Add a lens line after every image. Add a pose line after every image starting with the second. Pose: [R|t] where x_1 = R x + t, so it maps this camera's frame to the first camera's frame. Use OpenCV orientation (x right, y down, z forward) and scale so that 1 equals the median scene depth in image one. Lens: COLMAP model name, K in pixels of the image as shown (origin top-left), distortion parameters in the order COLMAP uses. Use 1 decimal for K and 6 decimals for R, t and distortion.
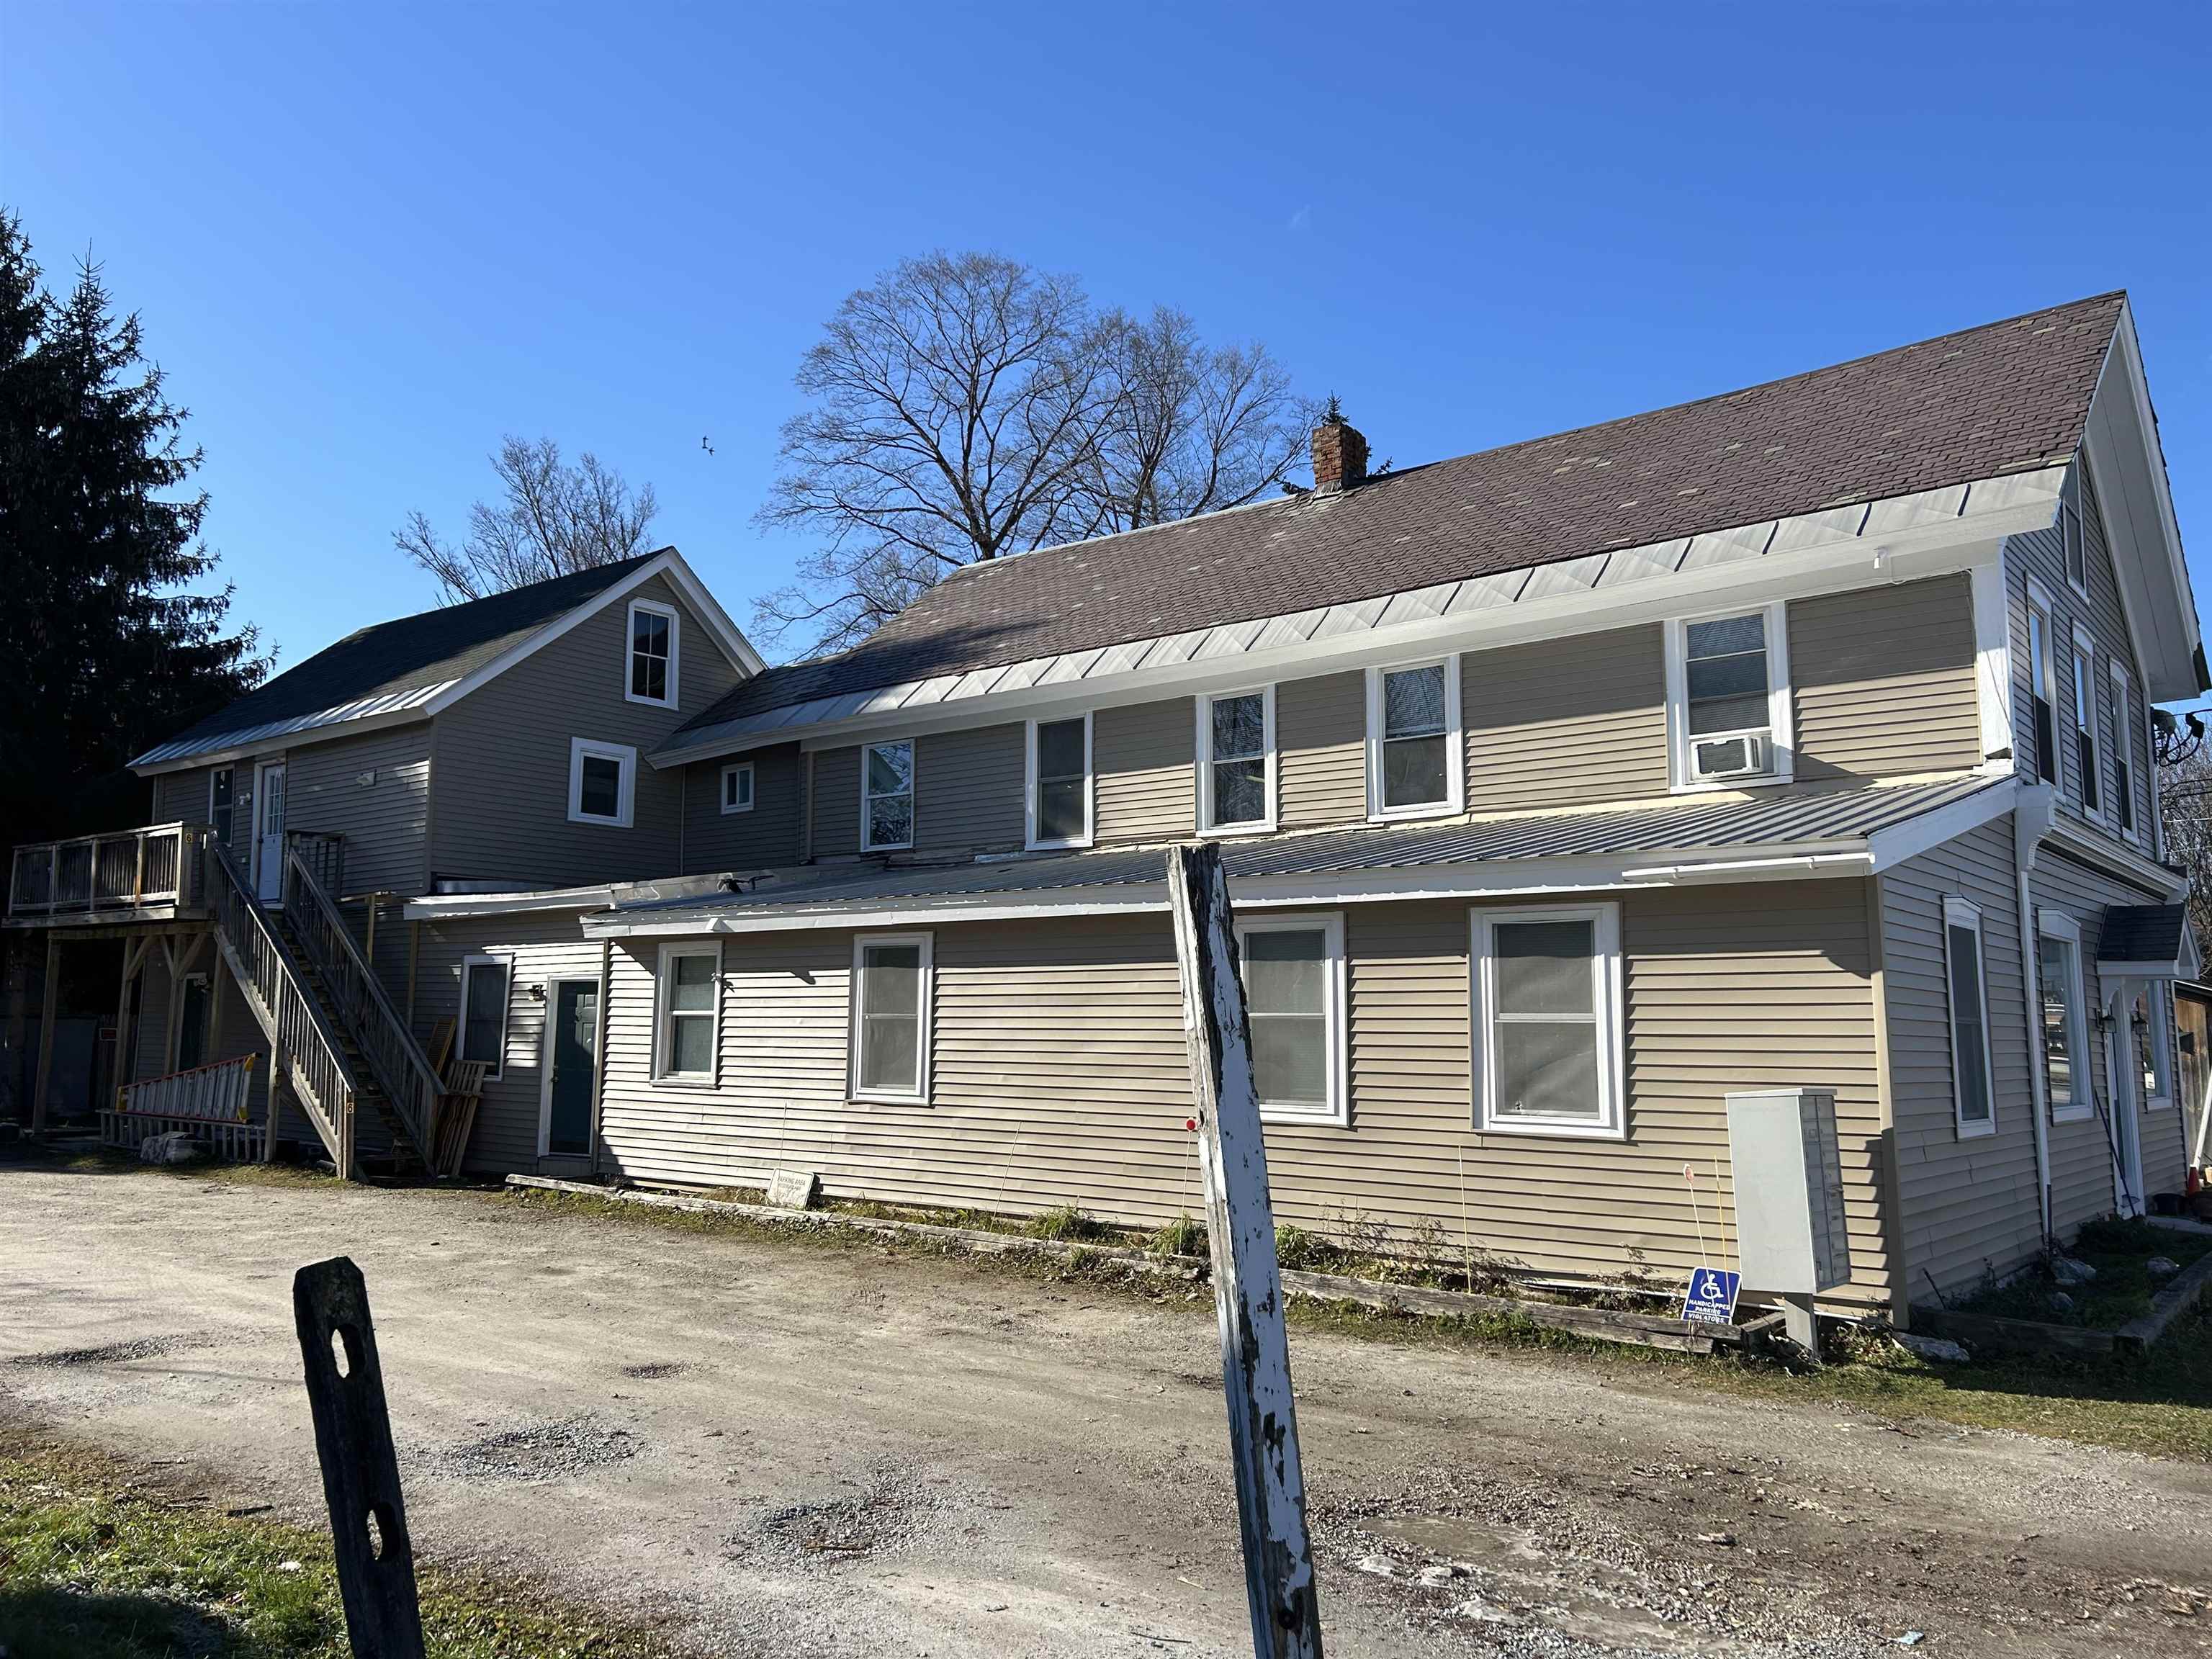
lens RADIAL K [[1656.5, 0, 1101.7], [0, 1656.5, 799.9], [0, 0, 1]] dist [0.064385, -0.082053]
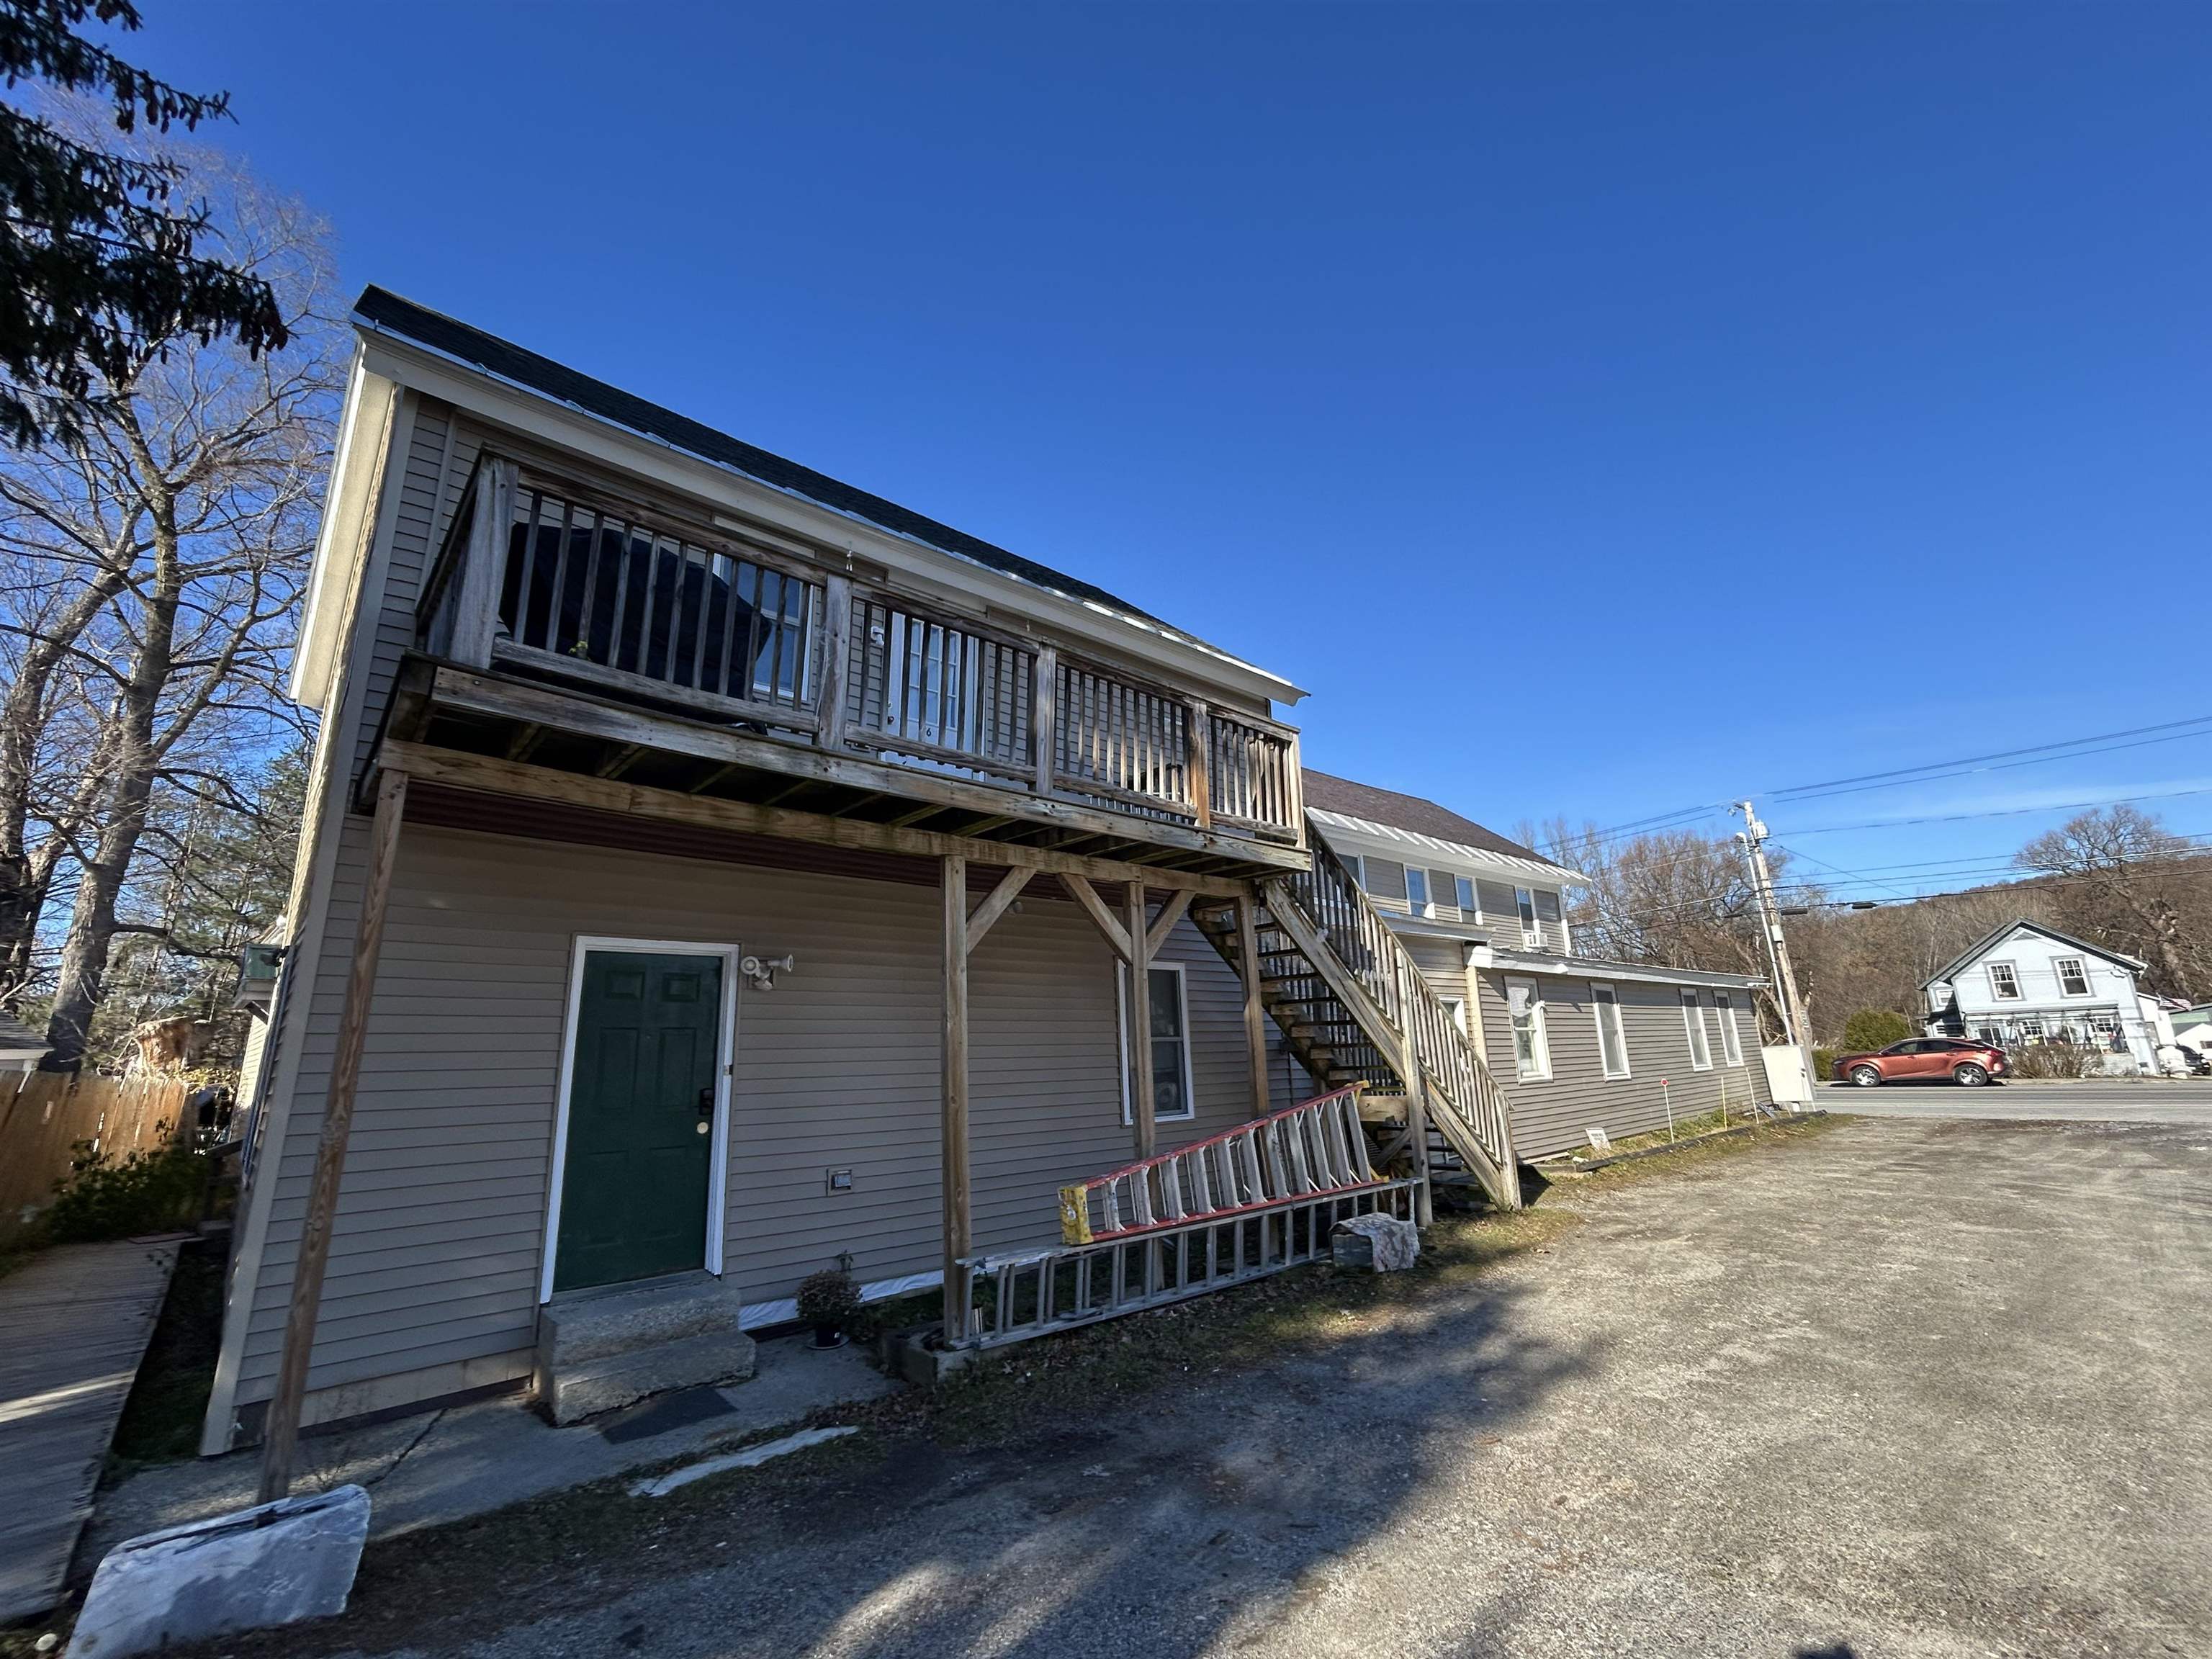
lens RADIAL K [[933.6, 0, 1106.0], [0, 933.6, 829.5], [0, 0, 1]] dist [0.000258, 0.000589]
pose [[0.143441, 0.218553, 0.965225, -1.028172], [-0.108799, 0.972882, -0.204118, 0.154400], [-0.983660, -0.075736, 0.163330, 1.158802]]
